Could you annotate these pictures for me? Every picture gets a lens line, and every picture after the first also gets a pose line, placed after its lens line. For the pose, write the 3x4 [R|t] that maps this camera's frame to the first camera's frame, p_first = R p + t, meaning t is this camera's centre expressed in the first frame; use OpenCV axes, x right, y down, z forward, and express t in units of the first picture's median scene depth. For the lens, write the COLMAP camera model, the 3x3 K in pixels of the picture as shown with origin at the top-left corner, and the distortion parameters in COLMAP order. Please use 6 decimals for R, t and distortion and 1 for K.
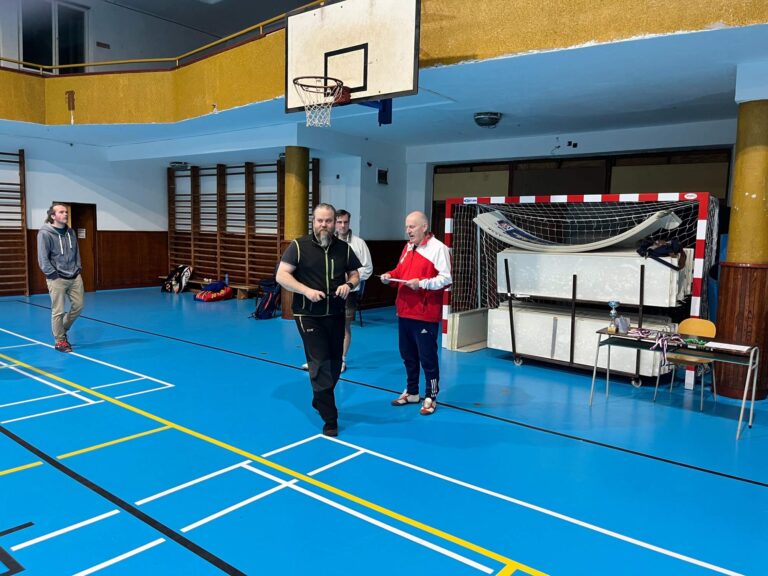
lens RADIAL K [[581.4, 0, 384.0], [0, 581.4, 288.0], [0, 0, 1]] dist [0.061740, -0.090176]
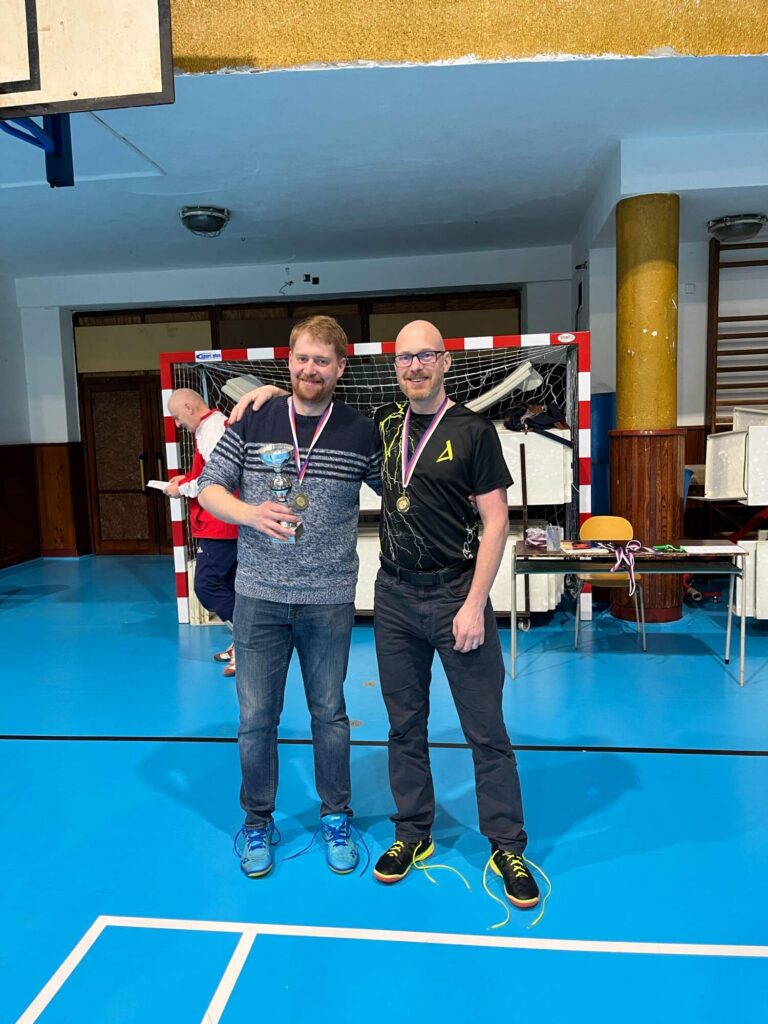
lens RADIAL K [[773.8, 0, 381.5], [0, 773.8, 513.5], [0, 0, 1]] dist [0.064920, -0.097156]
pose [[0.850879, -0.109328, 0.513860, -0.133973], [0.107216, 0.993659, 0.033875, -0.007907], [-0.514305, 0.026270, 0.857205, 0.327864]]
